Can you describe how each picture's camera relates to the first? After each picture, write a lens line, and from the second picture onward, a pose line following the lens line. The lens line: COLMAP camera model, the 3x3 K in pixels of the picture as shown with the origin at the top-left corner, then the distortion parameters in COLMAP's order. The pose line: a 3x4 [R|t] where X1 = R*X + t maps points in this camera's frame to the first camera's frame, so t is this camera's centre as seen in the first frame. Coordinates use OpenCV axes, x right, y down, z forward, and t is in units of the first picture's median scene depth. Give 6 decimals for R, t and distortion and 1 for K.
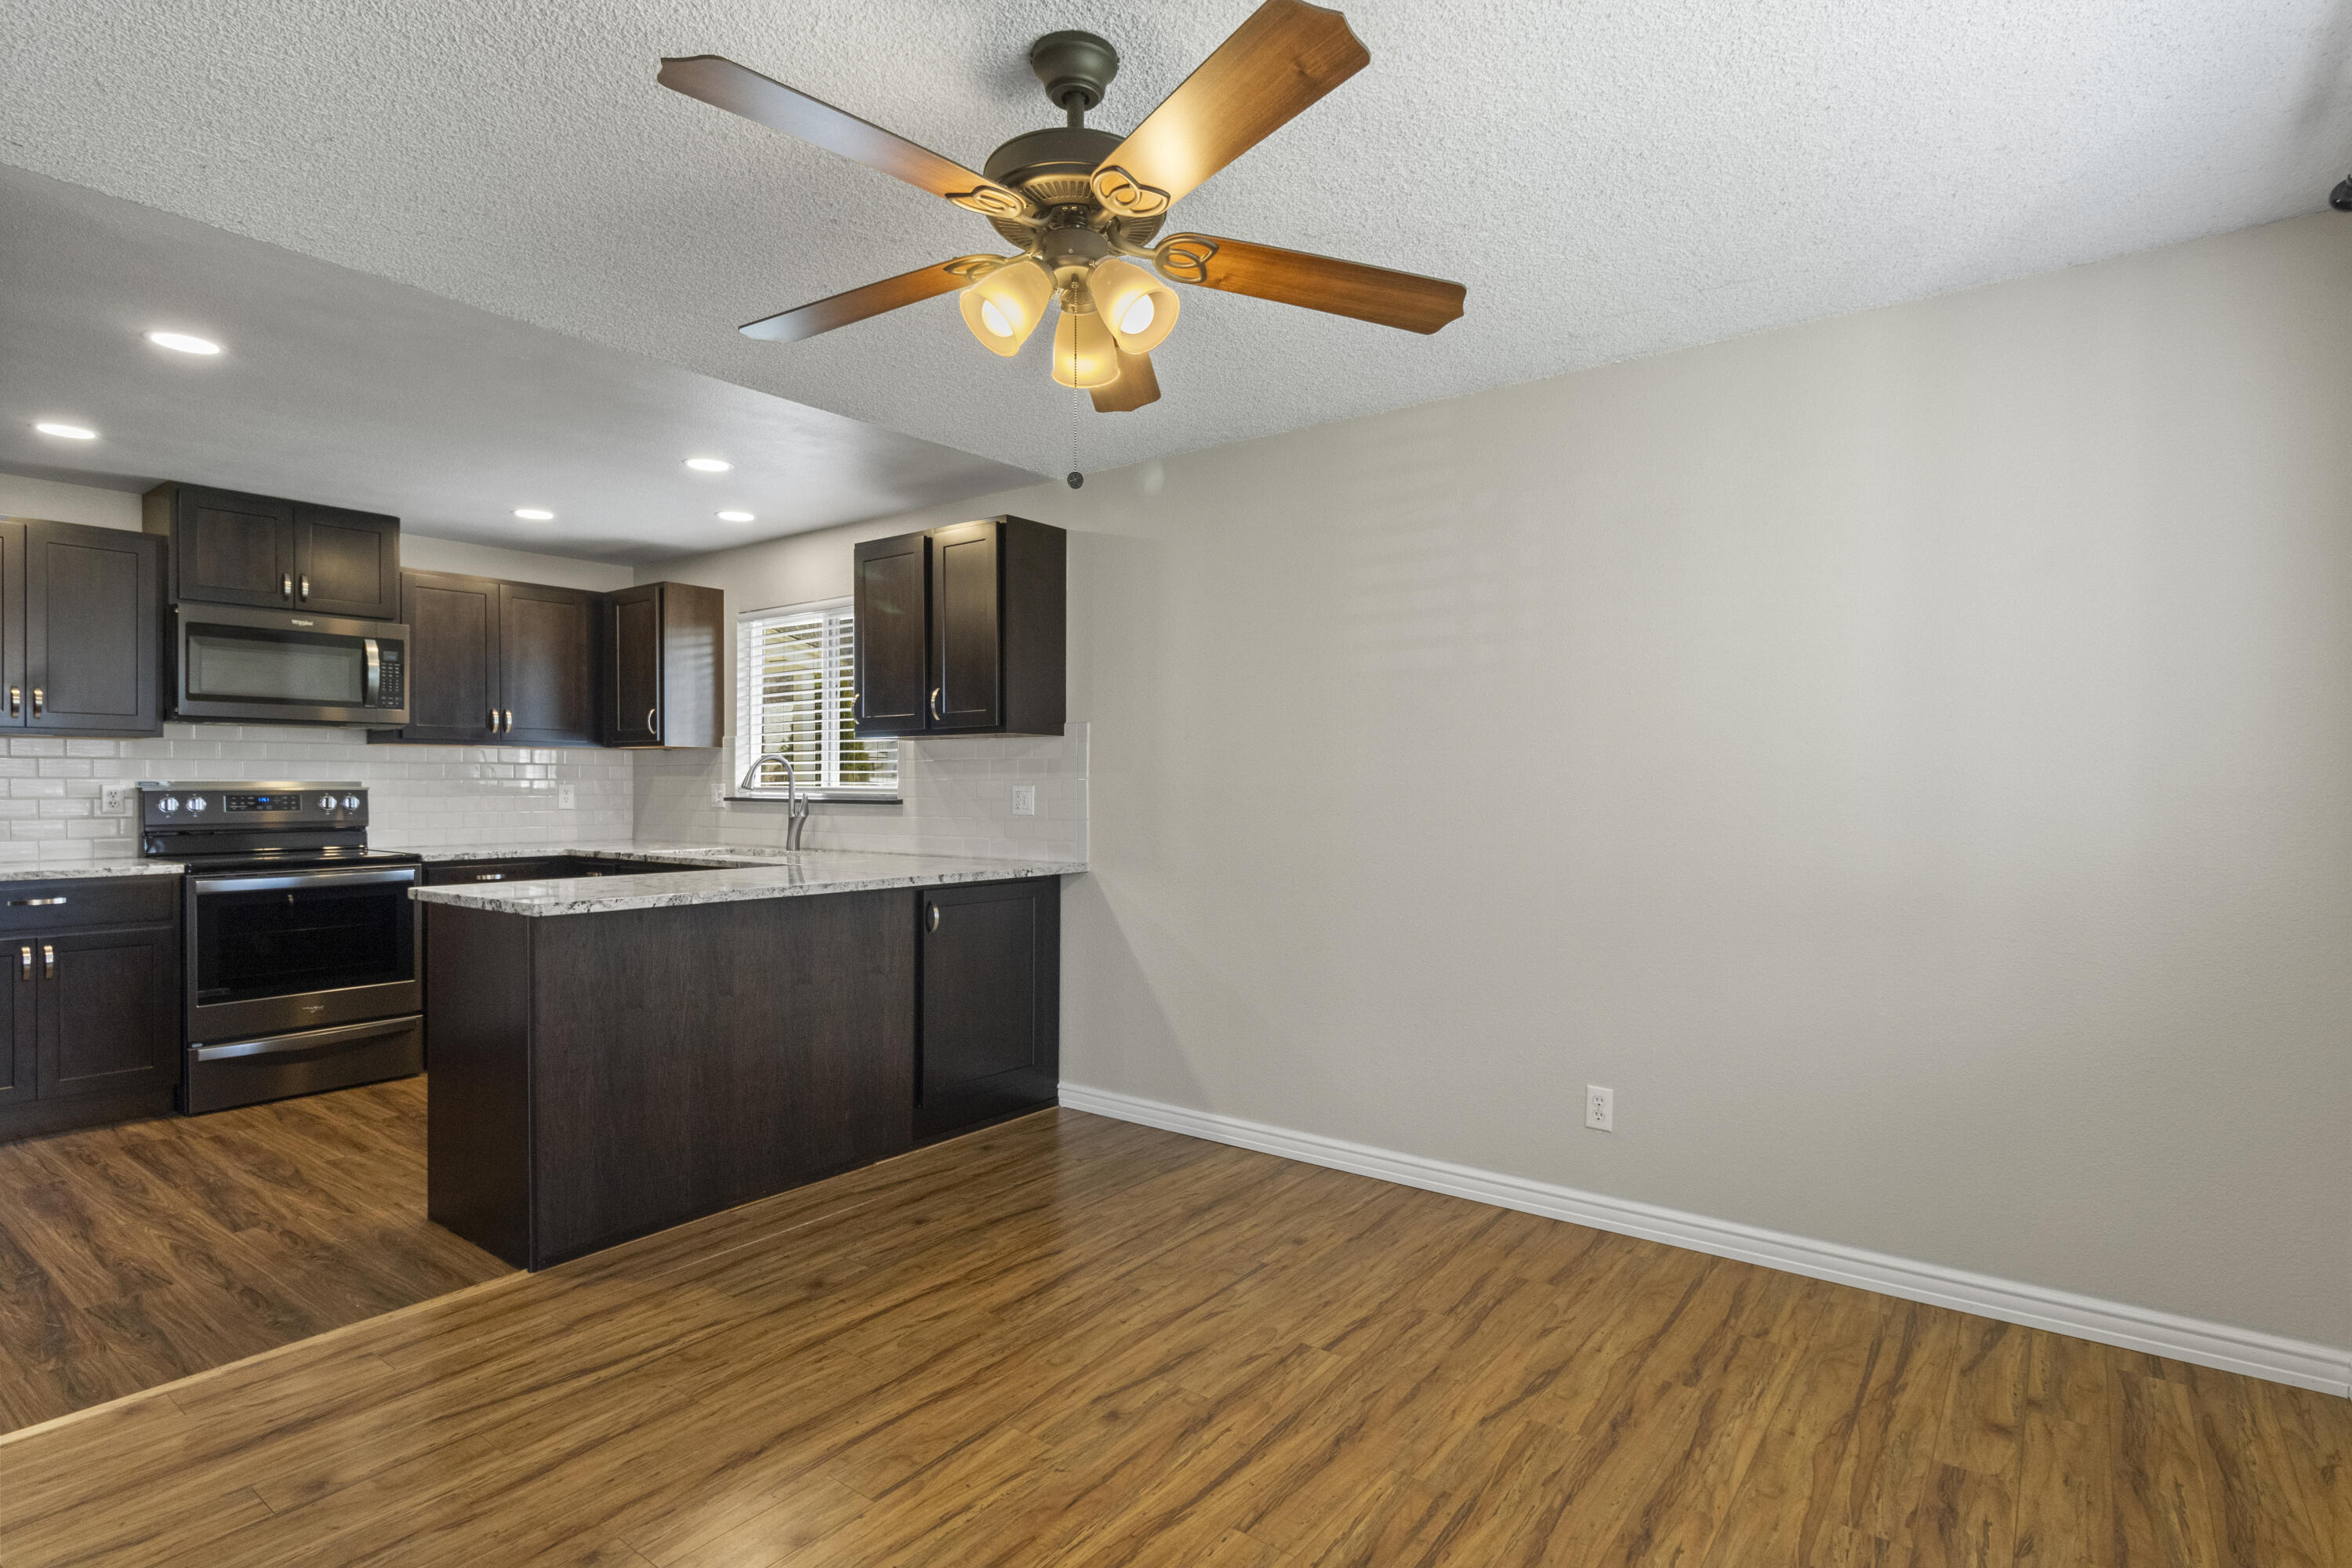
lens RADIAL K [[1218.0, 0, 1190.8], [0, 1218.0, 793.3], [0, 0, 1]] dist [0.002012, -0.001659]
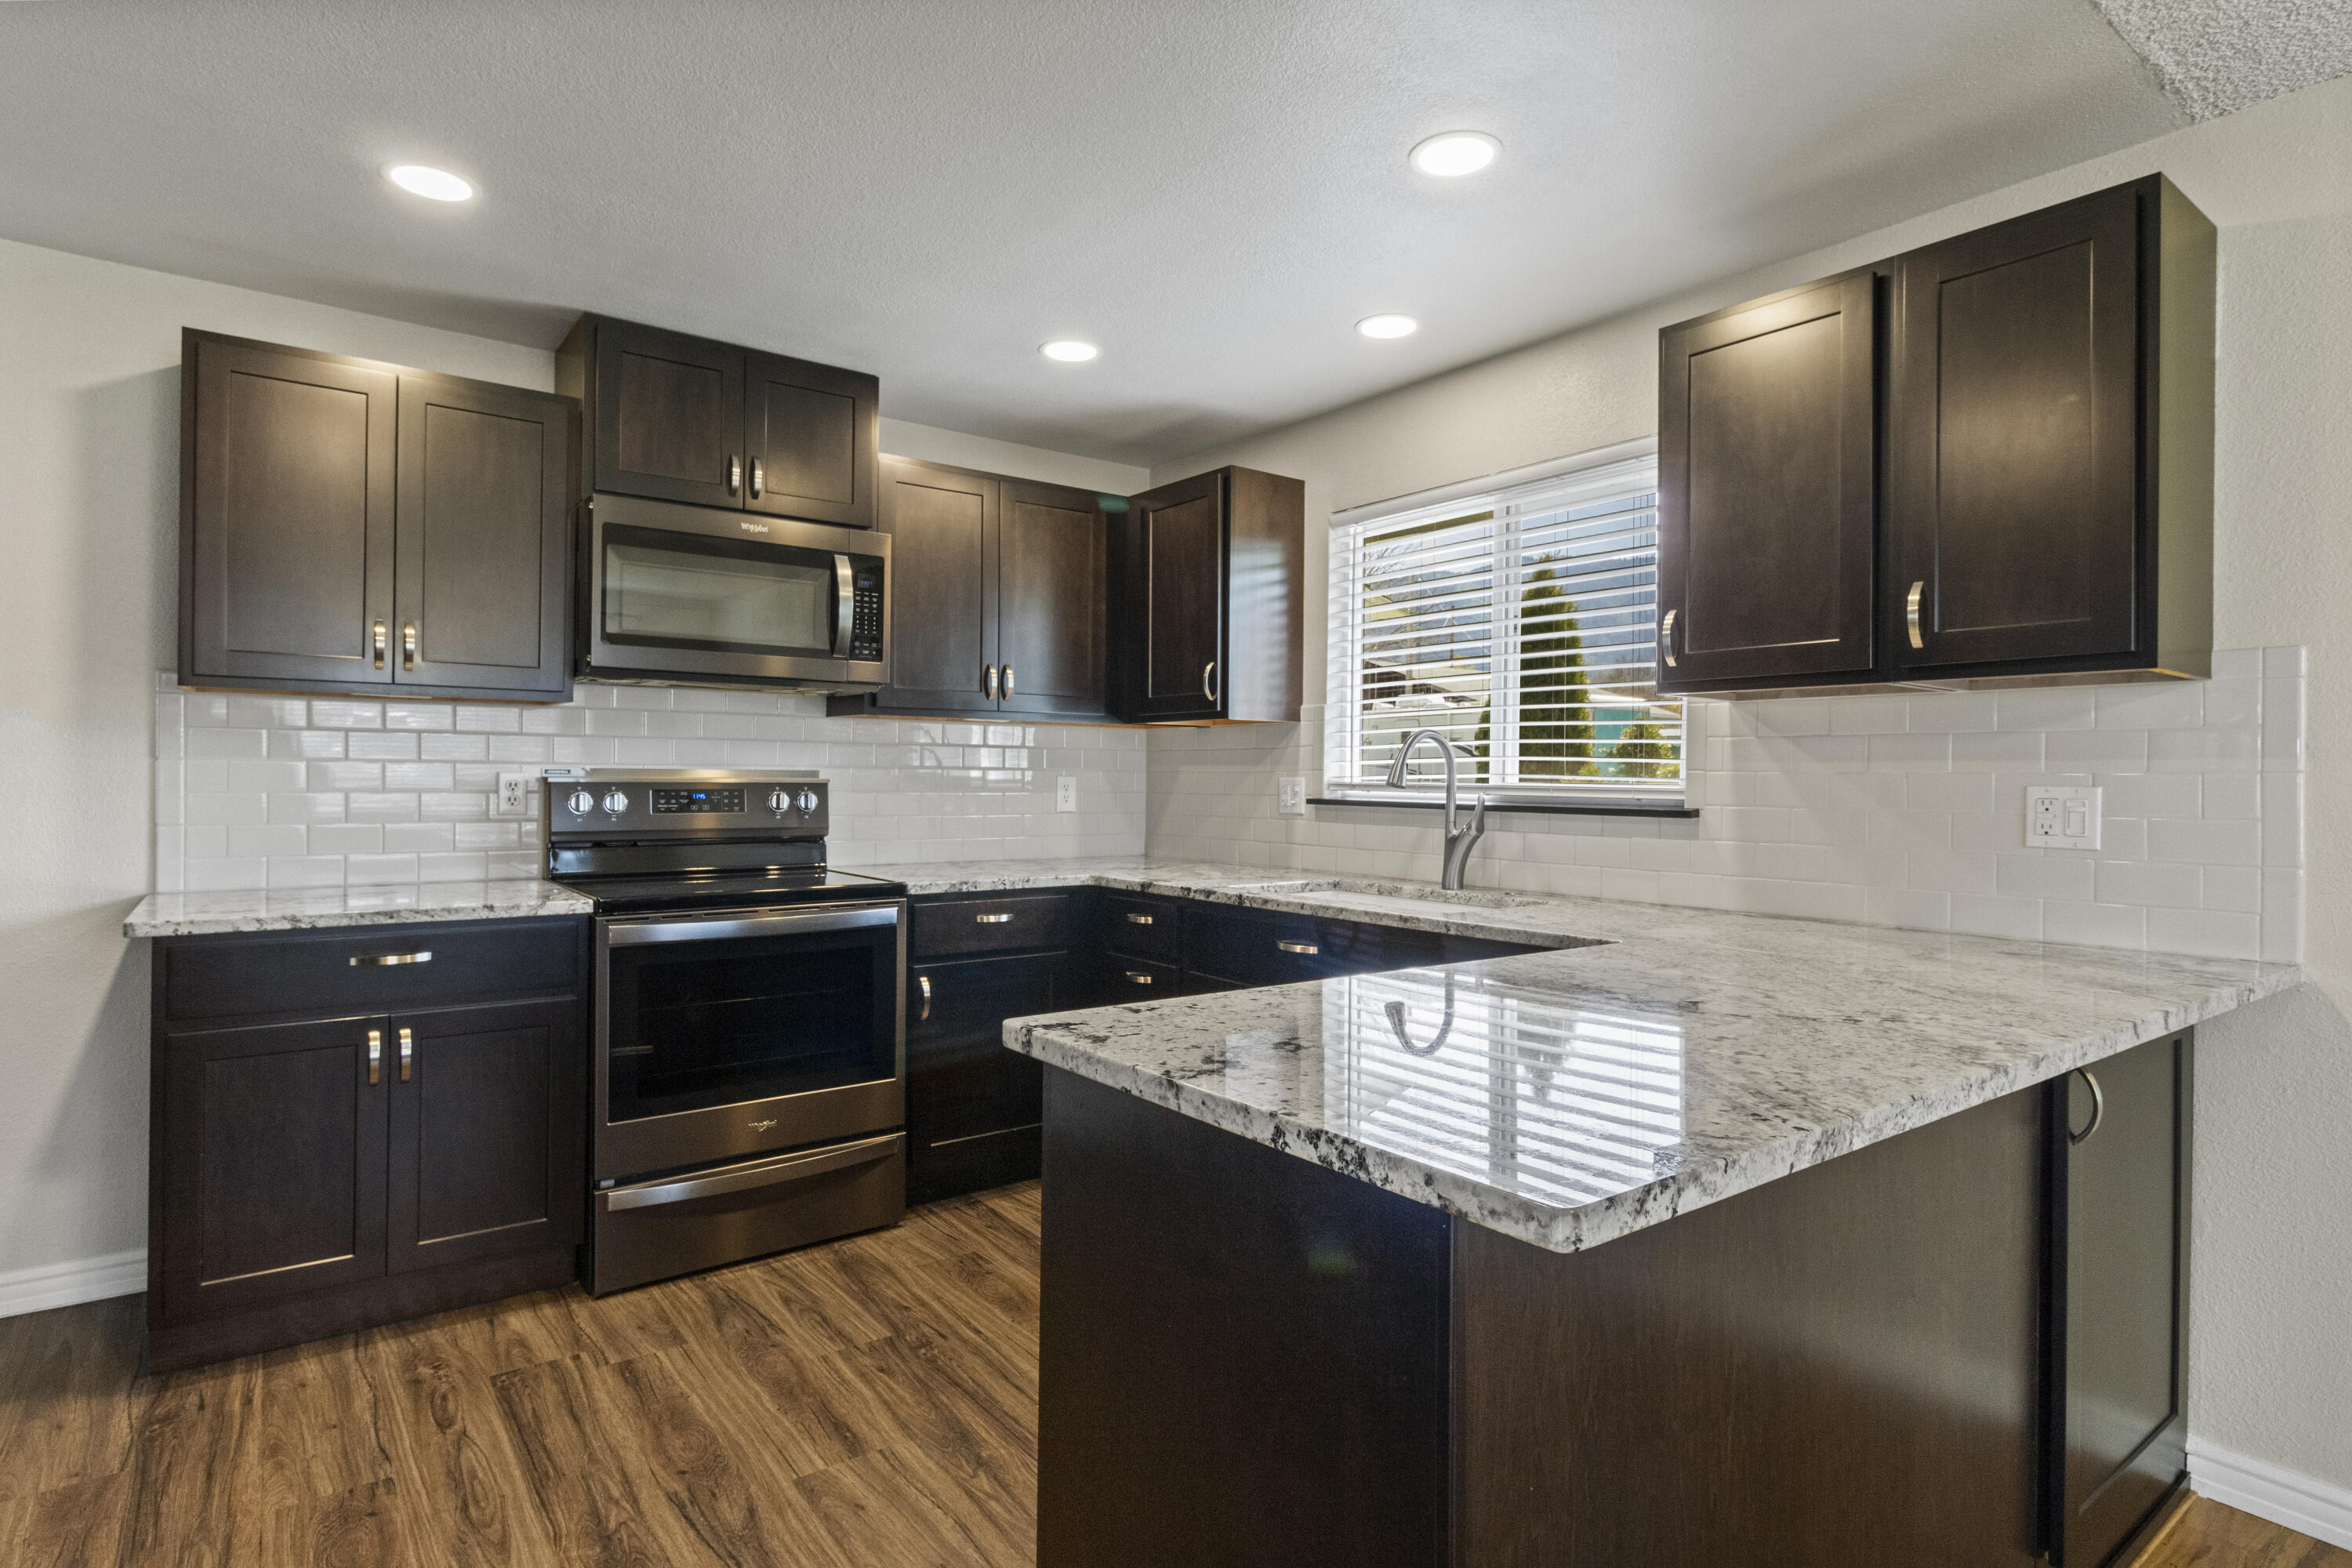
lens RADIAL K [[1224.3, 0, 1171.1], [0, 1224.3, 771.7], [0, 0, 1]] dist [0.000549, 0.000222]
pose [[0.962357, 0.005931, -0.271723, -0.315431], [-0.009490, 0.999886, -0.011785, -0.002906], [0.271622, 0.013920, 0.962303, 0.405347]]
